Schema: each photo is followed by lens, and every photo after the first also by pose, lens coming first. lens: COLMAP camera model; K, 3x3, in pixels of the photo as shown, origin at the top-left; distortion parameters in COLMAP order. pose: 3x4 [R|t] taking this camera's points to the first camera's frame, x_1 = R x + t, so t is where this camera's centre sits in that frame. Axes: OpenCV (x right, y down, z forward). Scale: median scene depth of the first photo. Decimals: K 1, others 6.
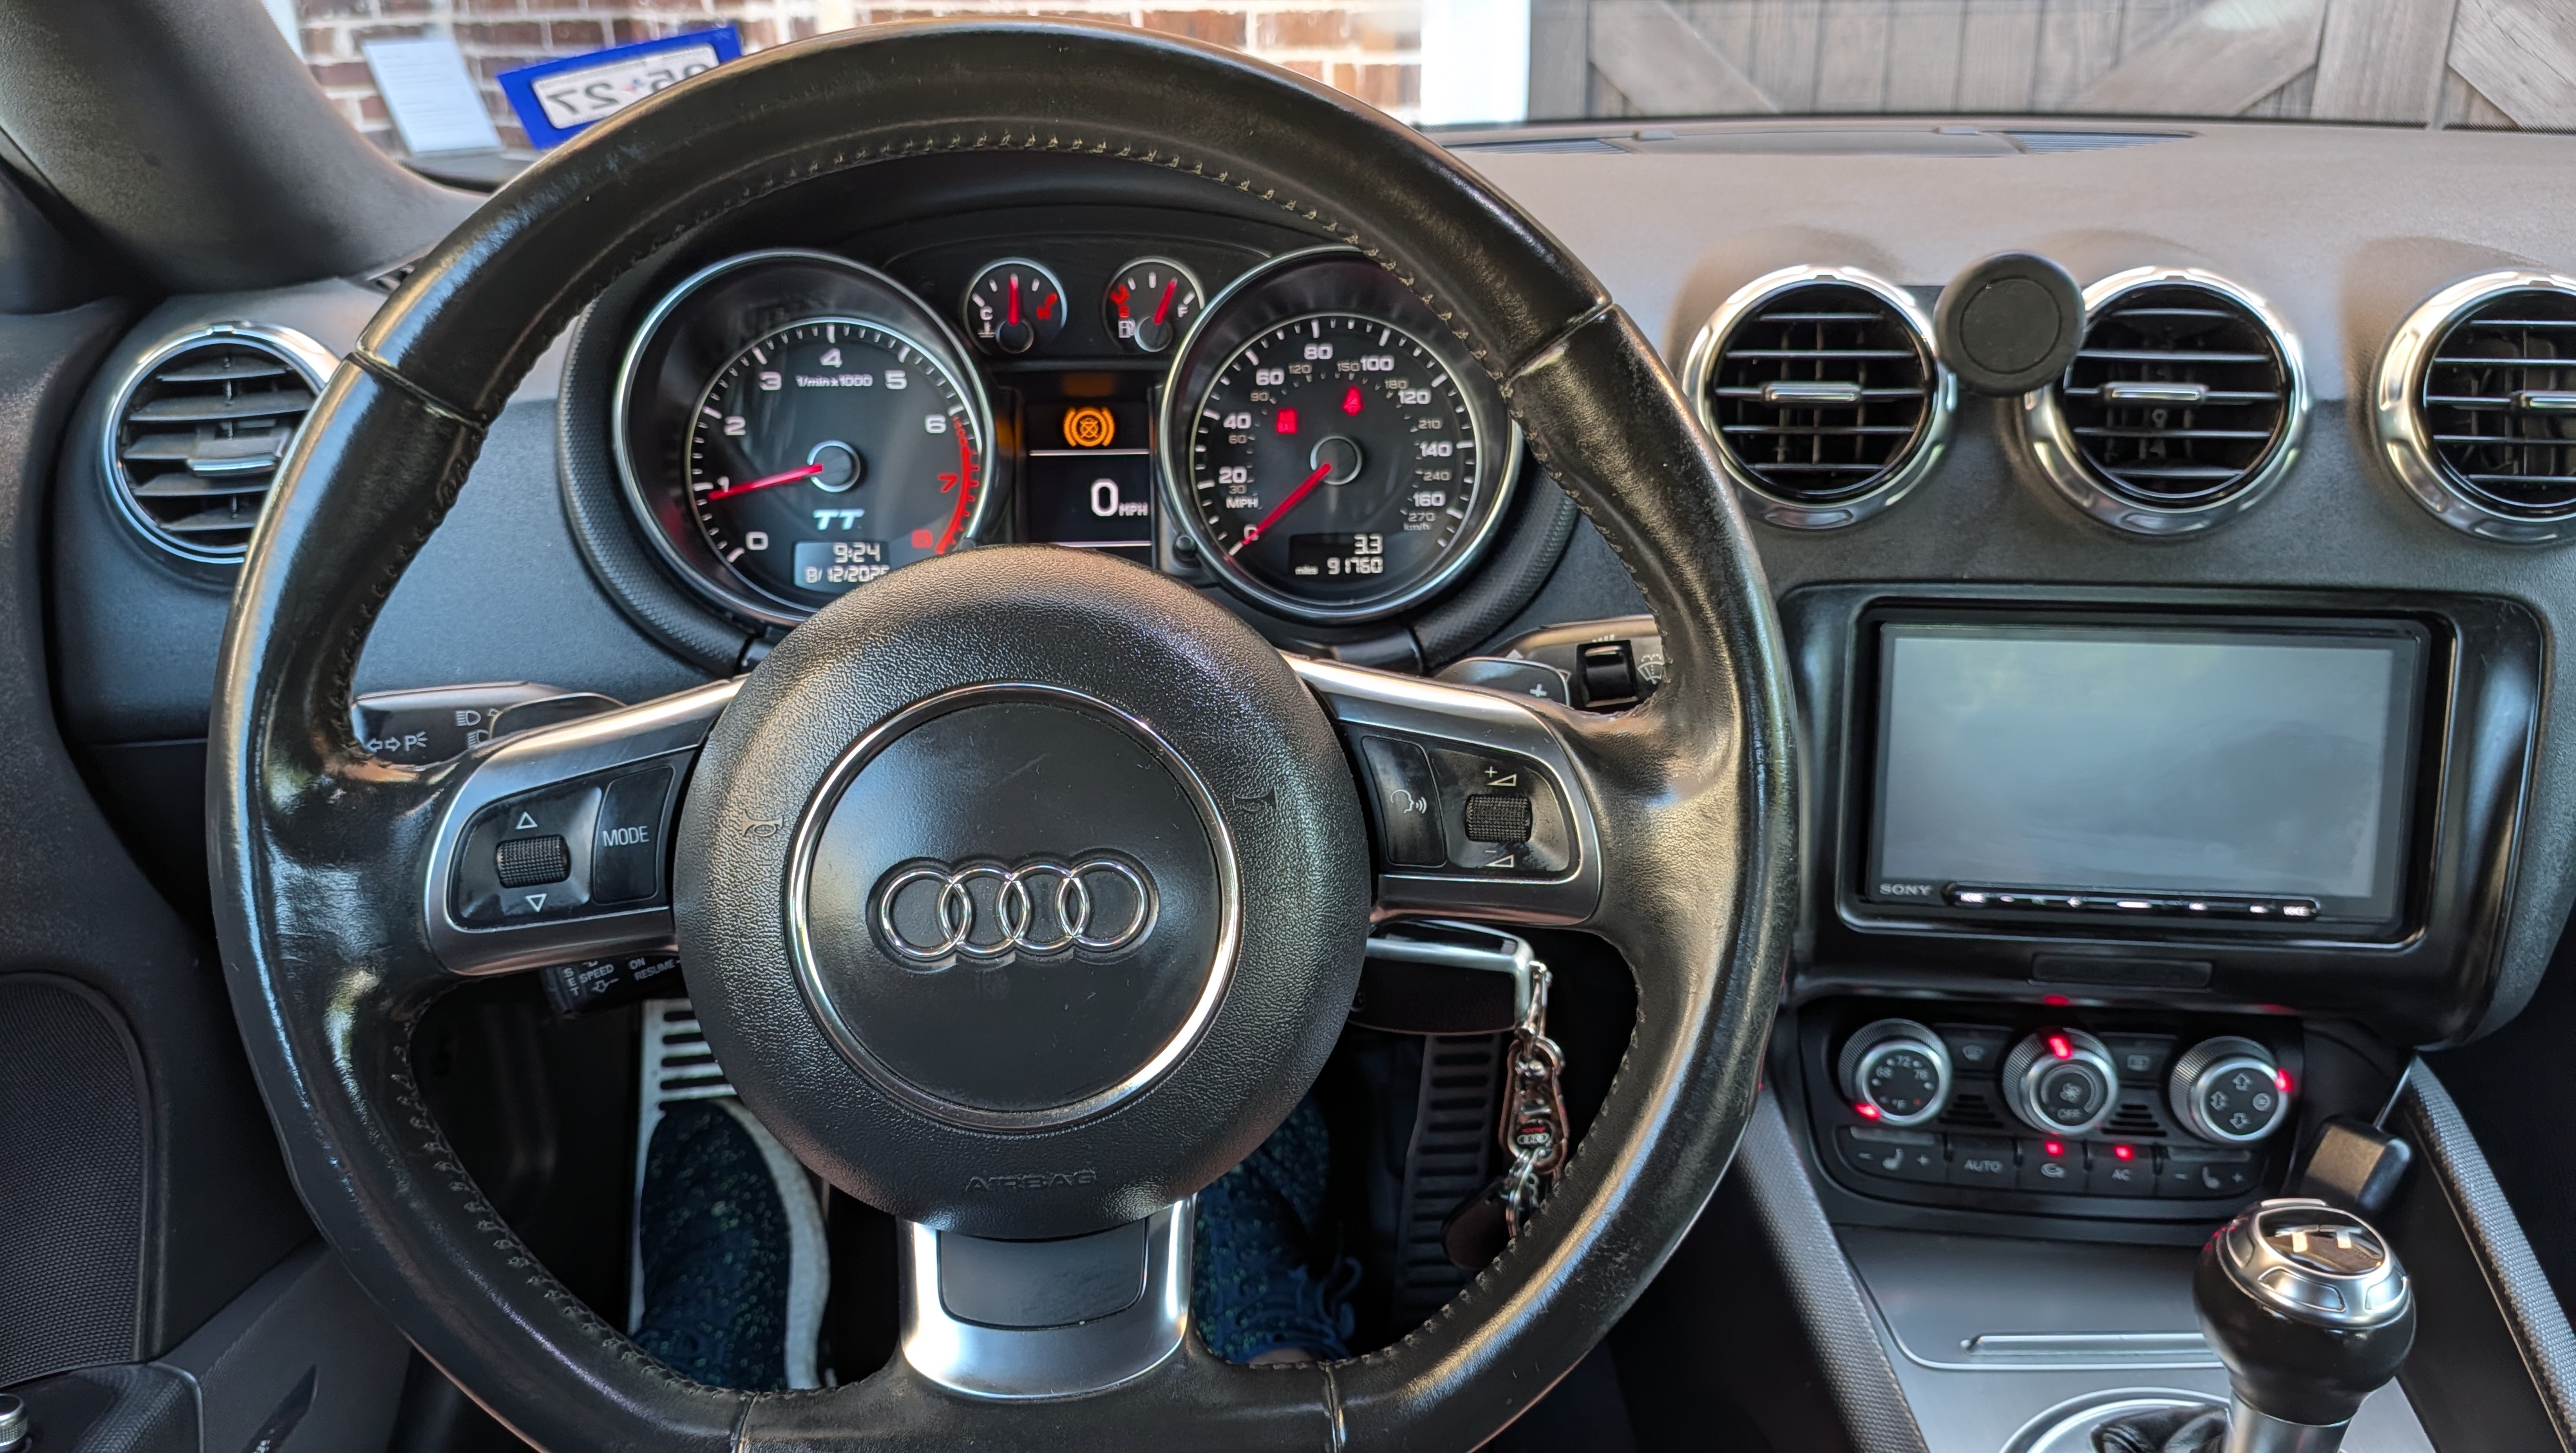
lens RADIAL K [[1782.8, 0, 1289.9], [0, 1782.8, 782.8], [0, 0, 1]] dist [0.057651, -0.116705]
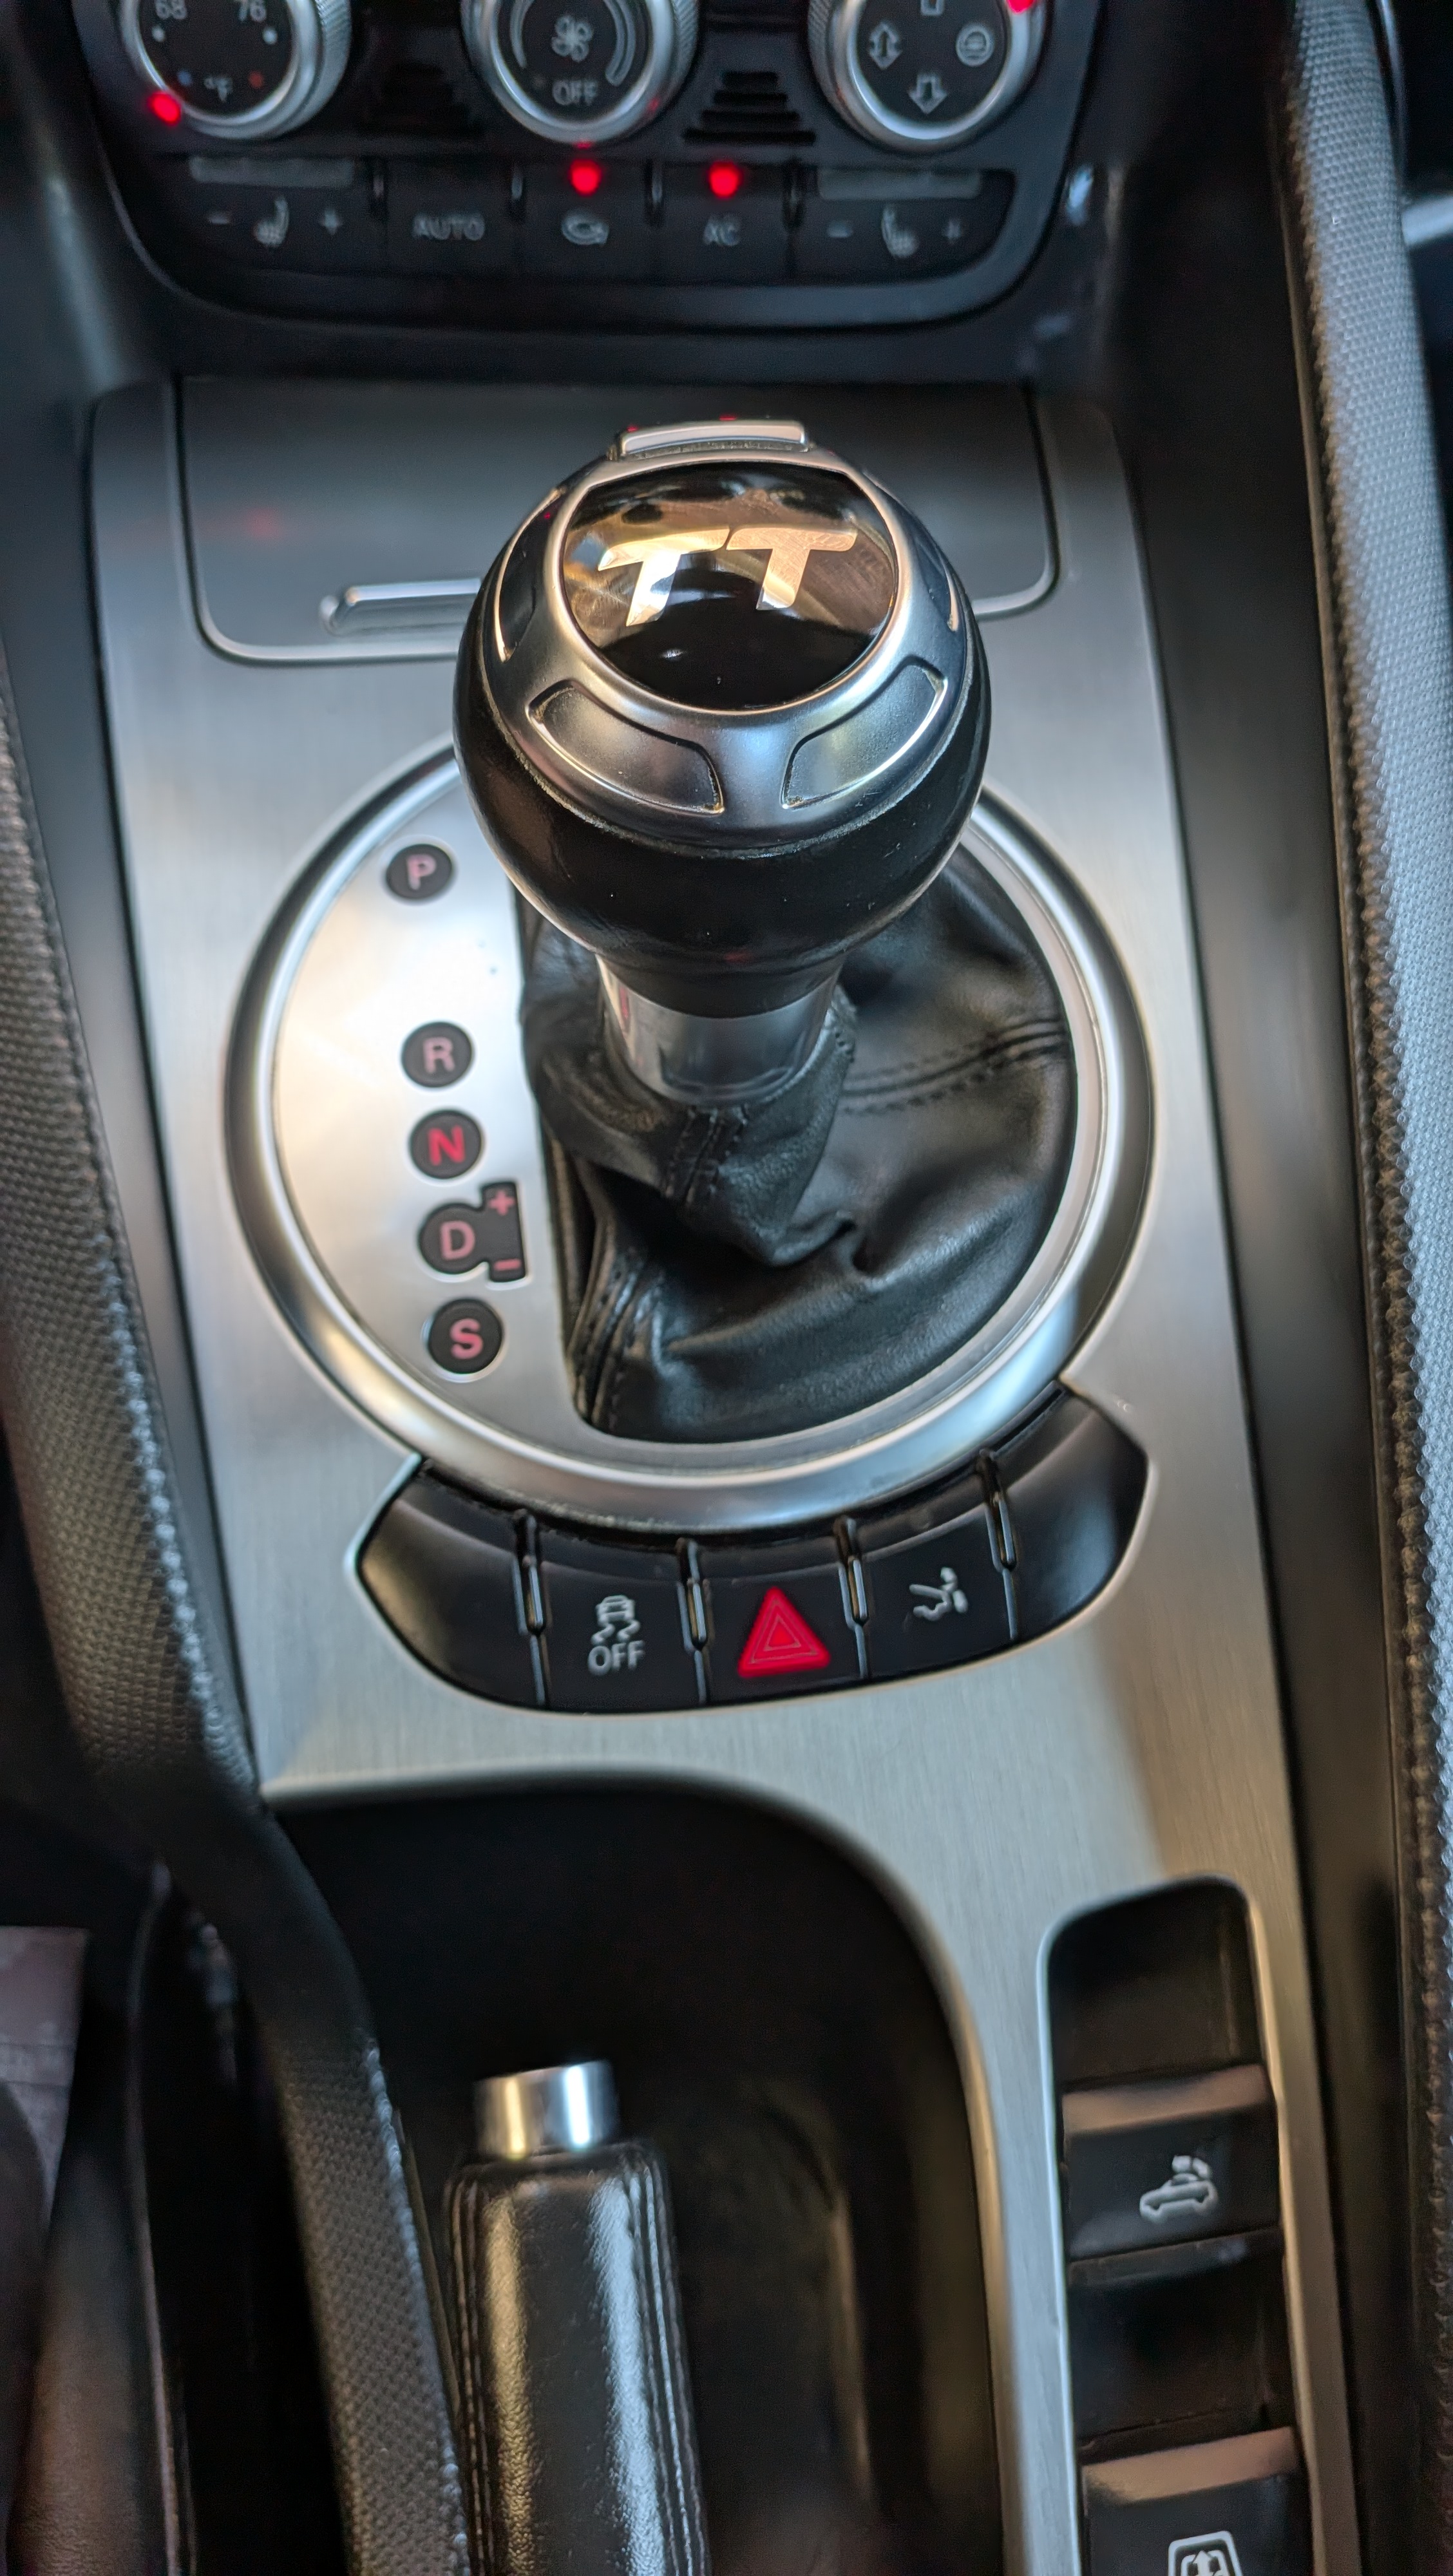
lens RADIAL K [[1923.8, 0, 726.5], [0, 1923.8, 1241.1], [0, 0, 1]] dist [0.020936, -0.086072]
pose [[0.991728, -0.090829, 0.090692, 0.416482], [0.016505, 0.790950, 0.611659, 0.122542], [-0.127289, -0.605102, 0.785906, 0.448829]]
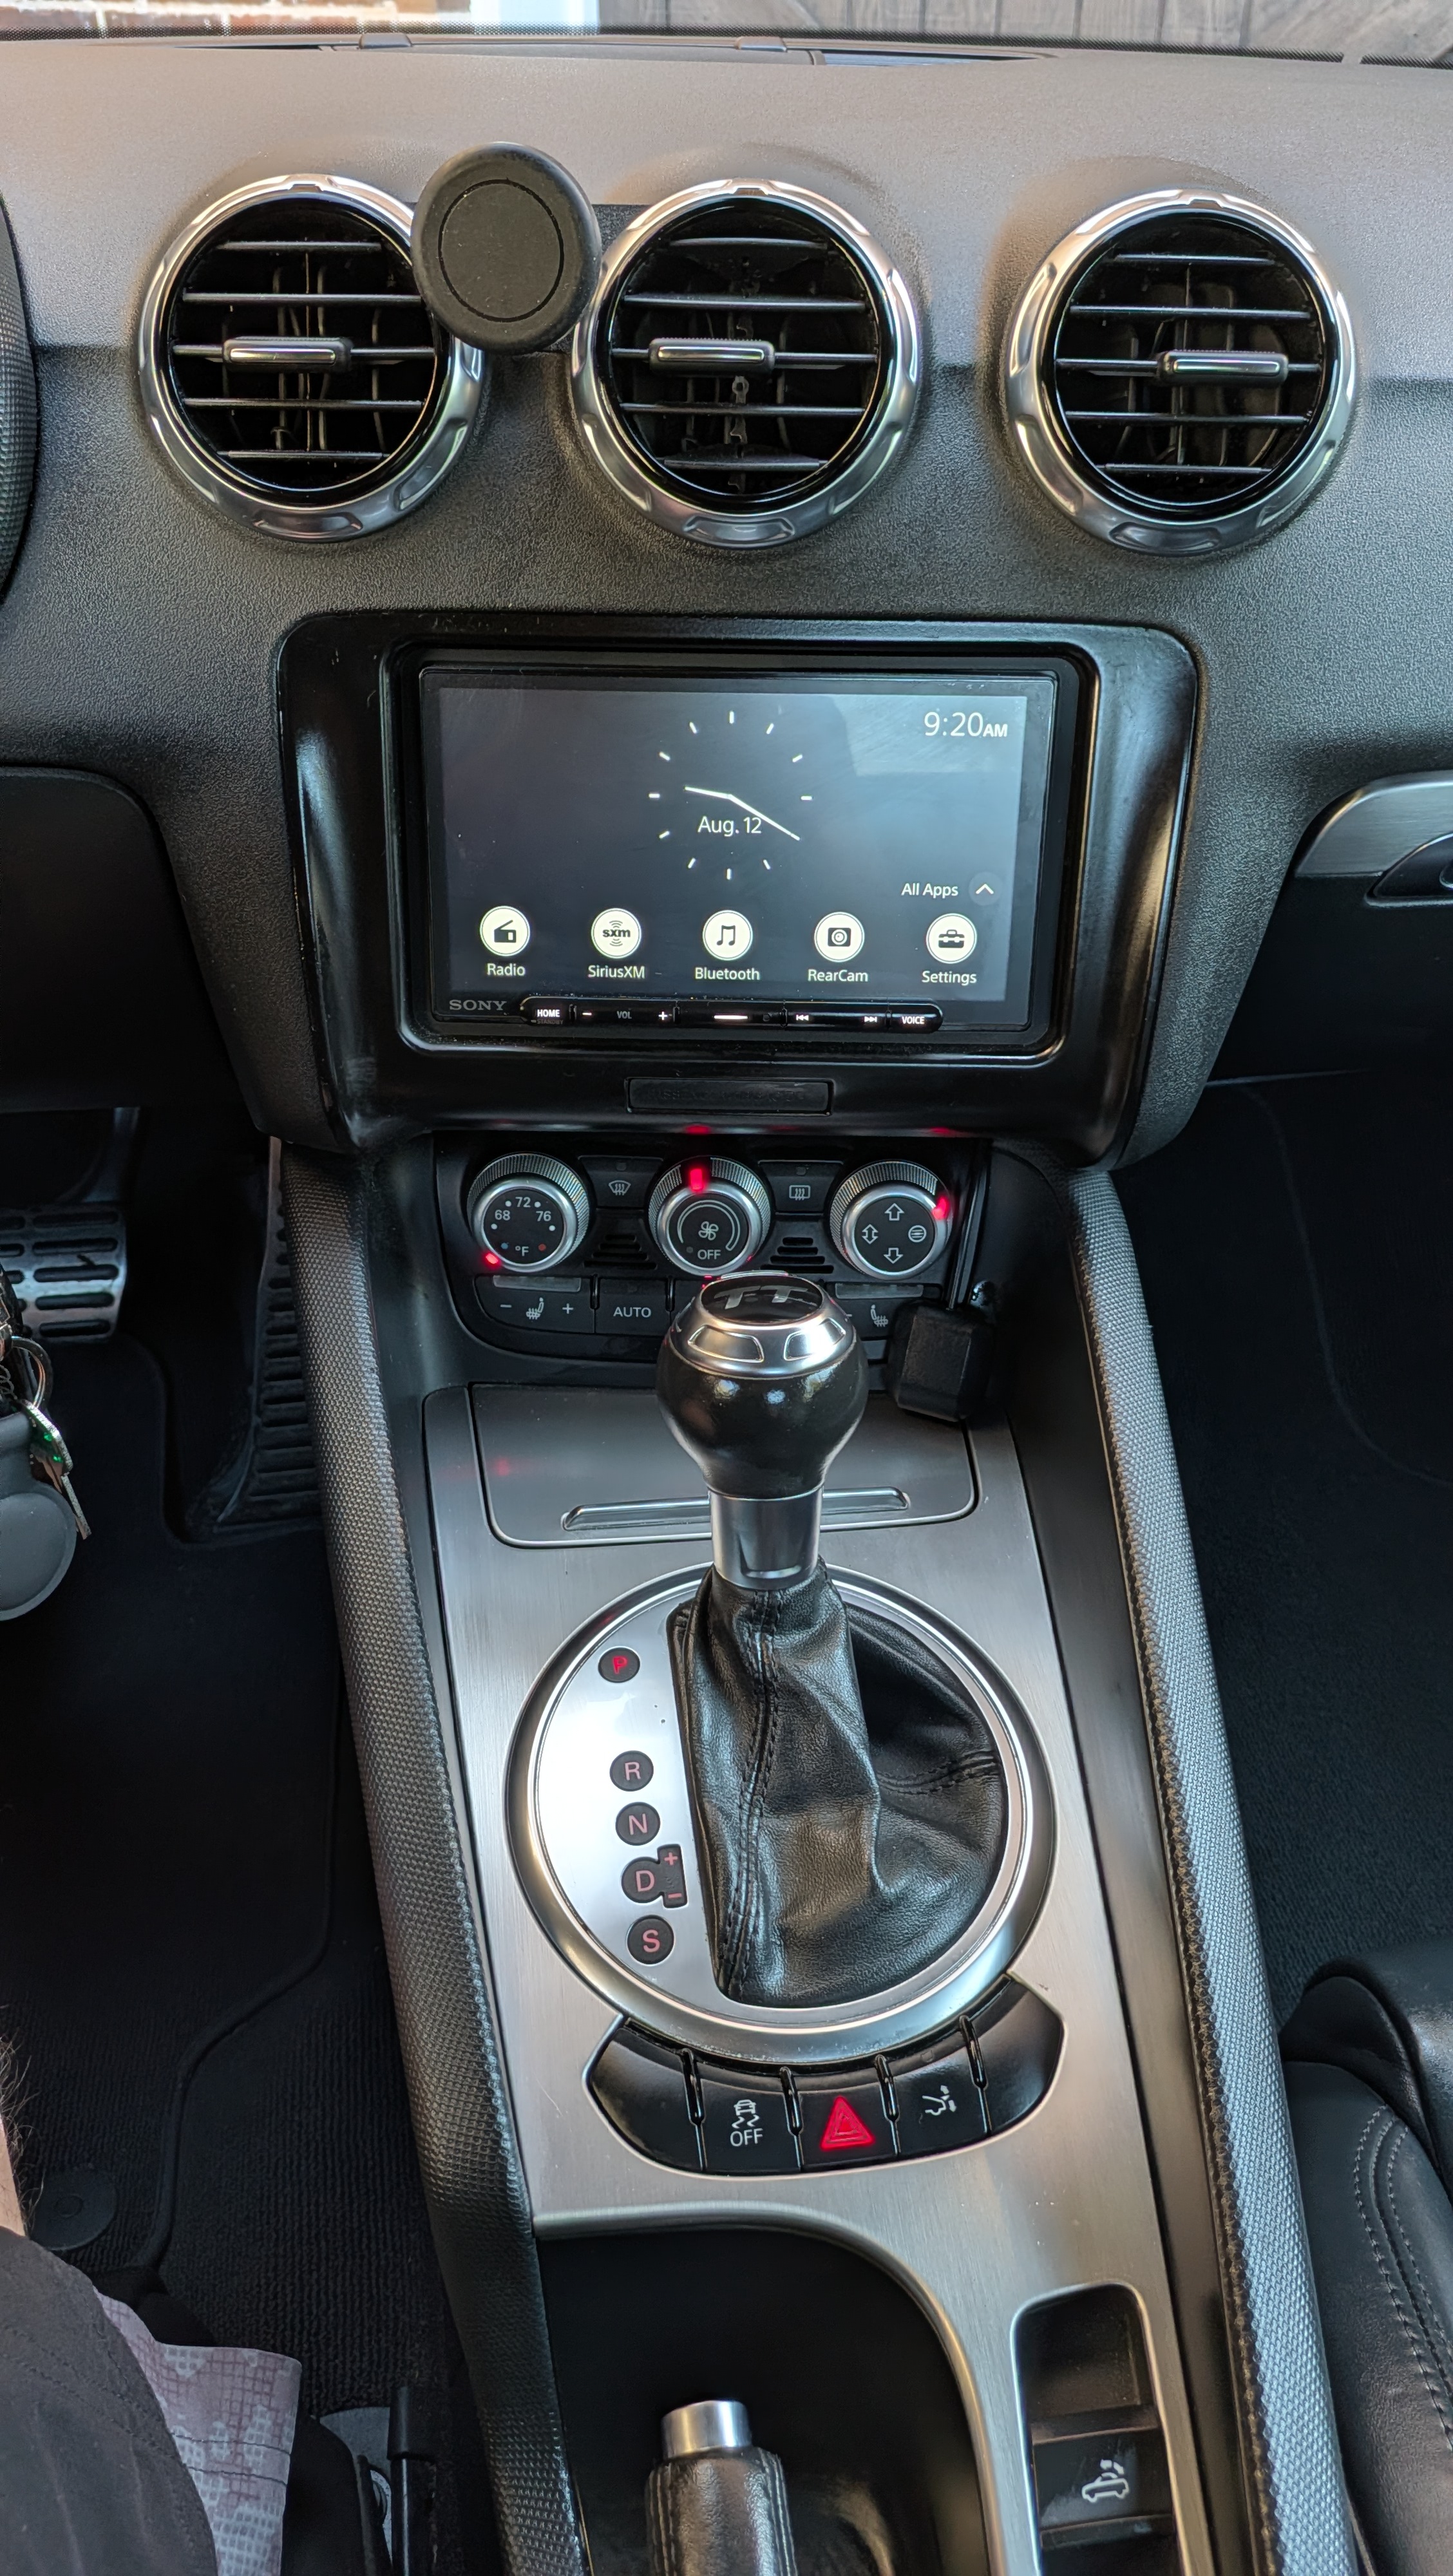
lens RADIAL K [[1798.7, 0, 682.1], [0, 1798.7, 1249.3], [0, 0, 1]] dist [0.041703, -0.120192]
pose [[0.993637, -0.041723, 0.104622, 0.341876], [0.018076, 0.975892, 0.217503, -0.009484], [-0.111174, -0.214228, 0.970436, 0.155037]]
